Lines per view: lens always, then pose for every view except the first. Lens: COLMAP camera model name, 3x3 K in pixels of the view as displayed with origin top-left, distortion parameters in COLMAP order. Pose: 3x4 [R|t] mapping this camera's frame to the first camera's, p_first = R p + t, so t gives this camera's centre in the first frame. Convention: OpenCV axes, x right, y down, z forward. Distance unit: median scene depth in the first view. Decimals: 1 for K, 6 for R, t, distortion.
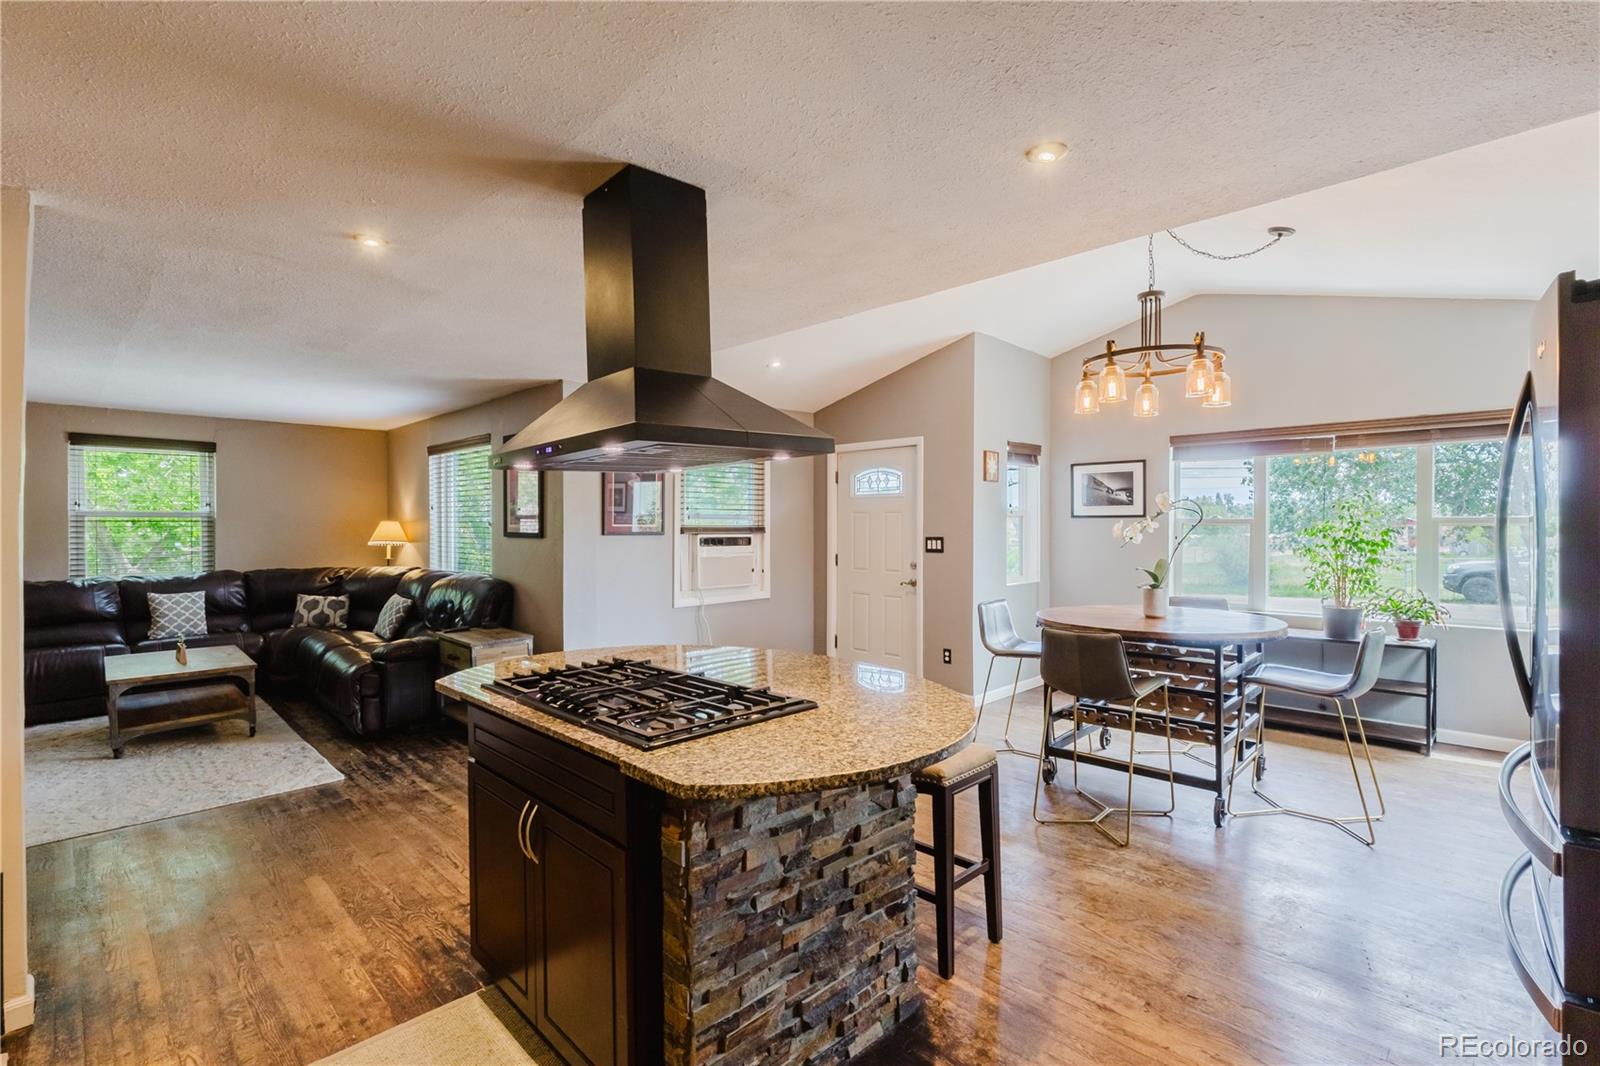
lens RADIAL K [[732.2, 0, 803.0], [0, 732.2, 532.0], [0, 0, 1]] dist [-0.001238, 0.002220]
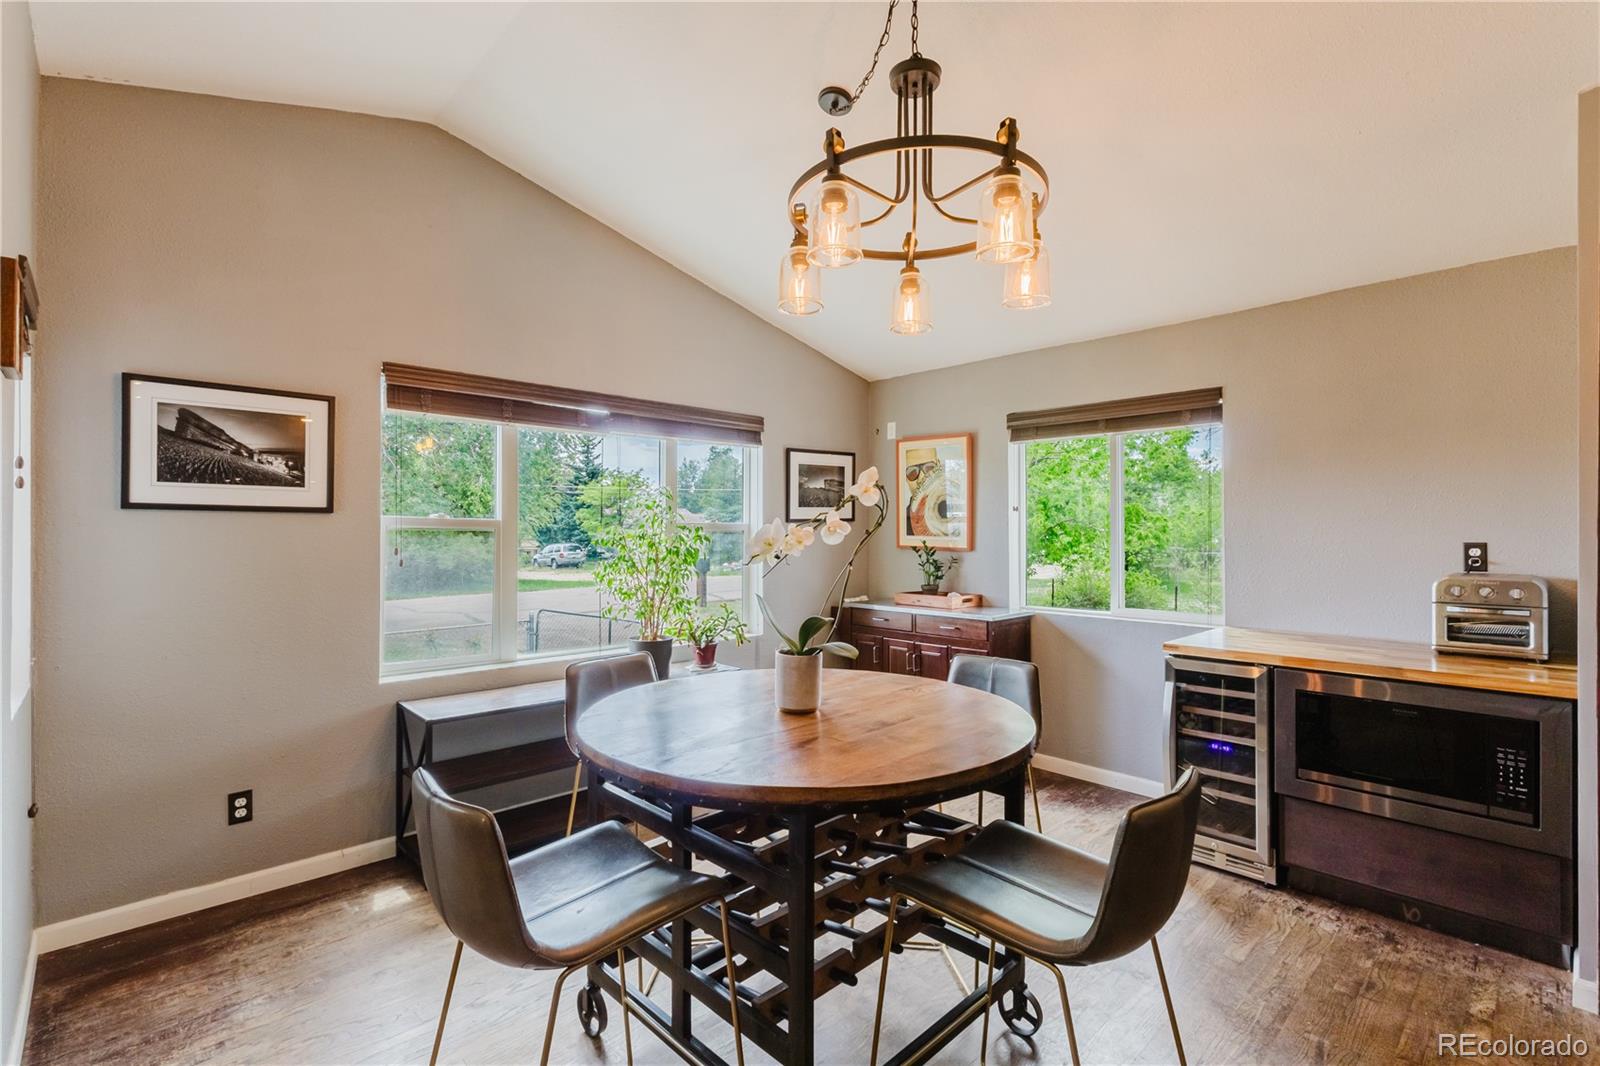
lens RADIAL K [[732.2, 0, 802.6], [0, 732.2, 533.7], [0, 0, 1]] dist [-0.001238, 0.002220]
pose [[0.032587, 0.001002, 0.999468, -0.020821], [0.004202, 0.999991, -0.001140, -0.003960], [-0.999460, 0.004237, 0.032583, 0.667922]]
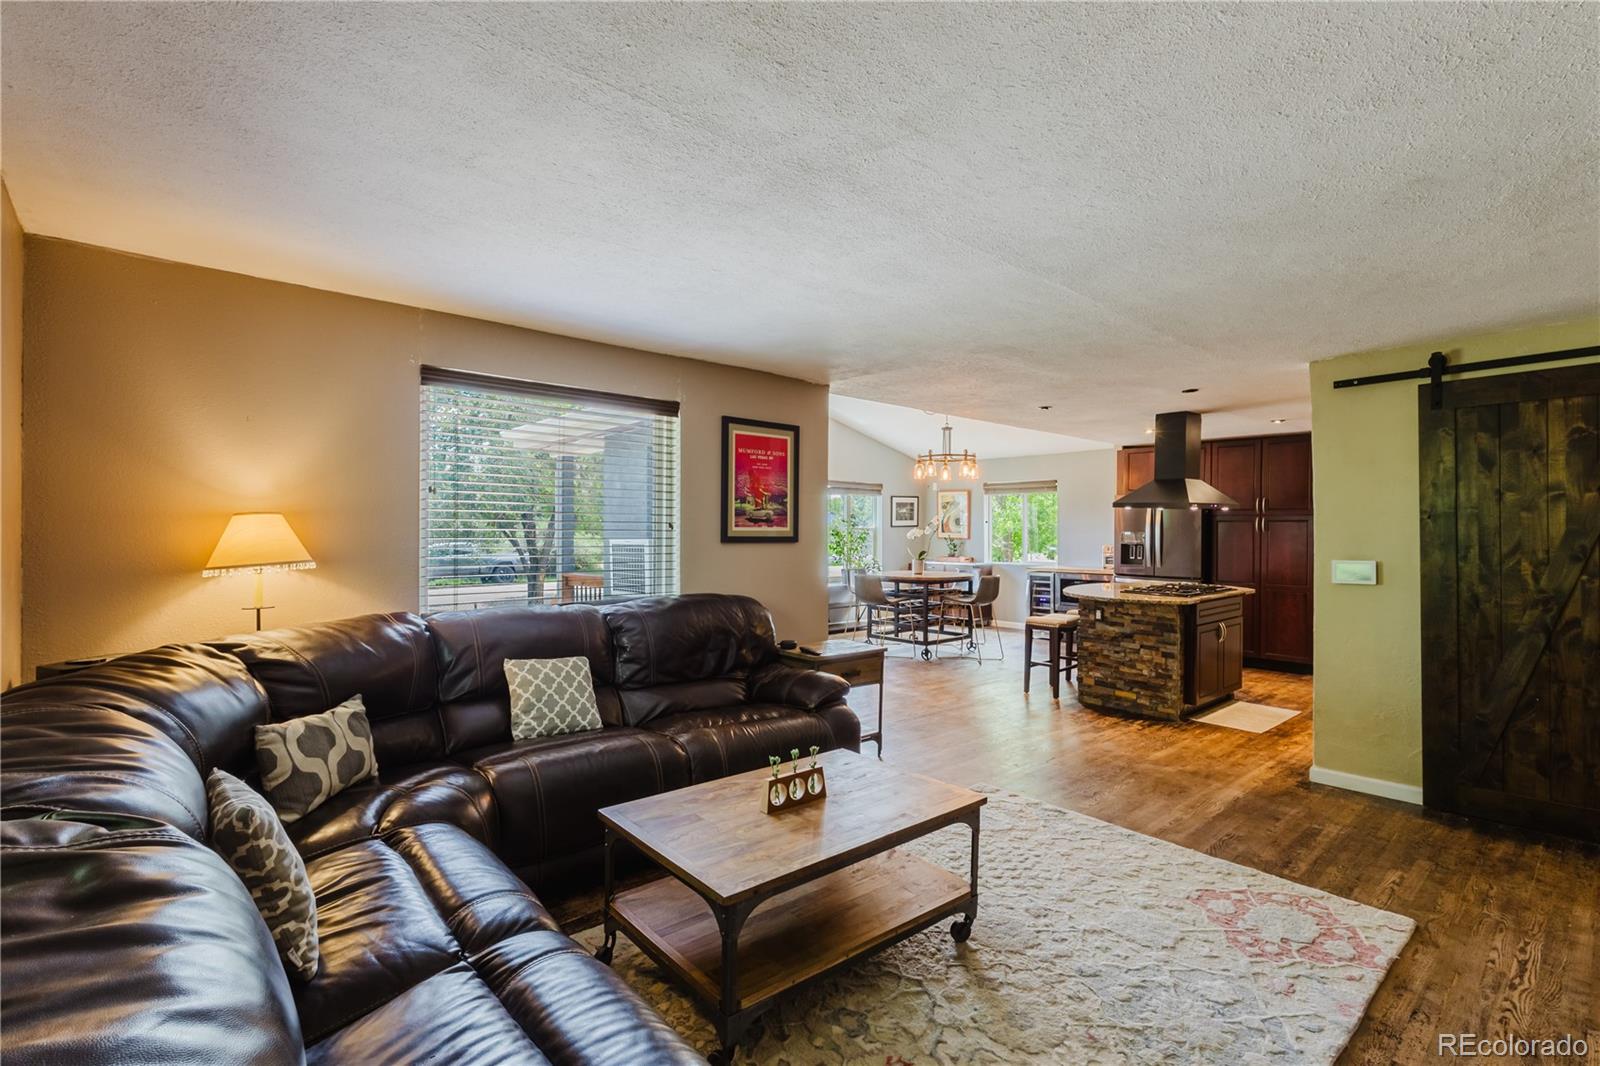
lens RADIAL K [[732.2, 0, 795.6], [0, 732.2, 529.8], [0, 0, 1]] dist [-0.001238, 0.002220]
pose [[0.076608, 0.004901, 0.997049, -1.133163], [-0.000892, 0.999988, -0.004847, -0.000427], [-0.997061, -0.000518, 0.076611, 0.811869]]
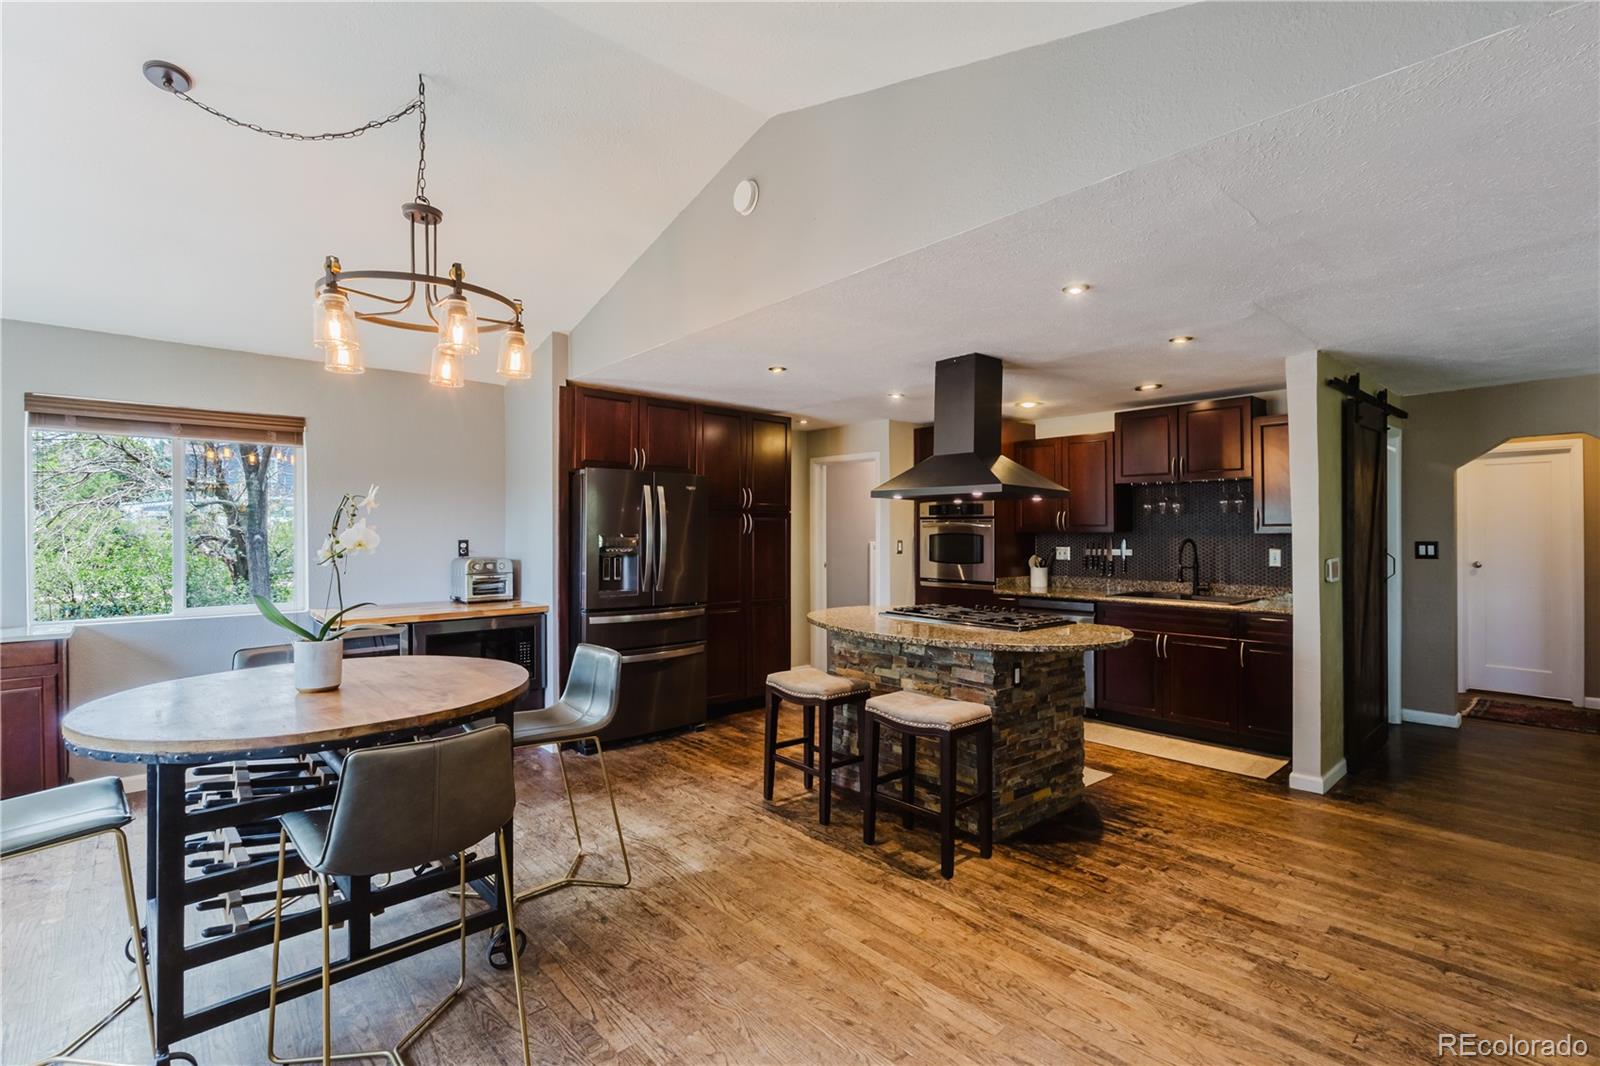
lens RADIAL K [[732.2, 0, 799.5], [0, 732.2, 536.6], [0, 0, 1]] dist [-0.001238, 0.002220]
pose [[-0.998028, 0.005248, 0.062547, 0.040438], [0.005947, 0.999922, 0.010988, -0.007323], [-0.062485, 0.011339, -0.997982, 1.064034]]
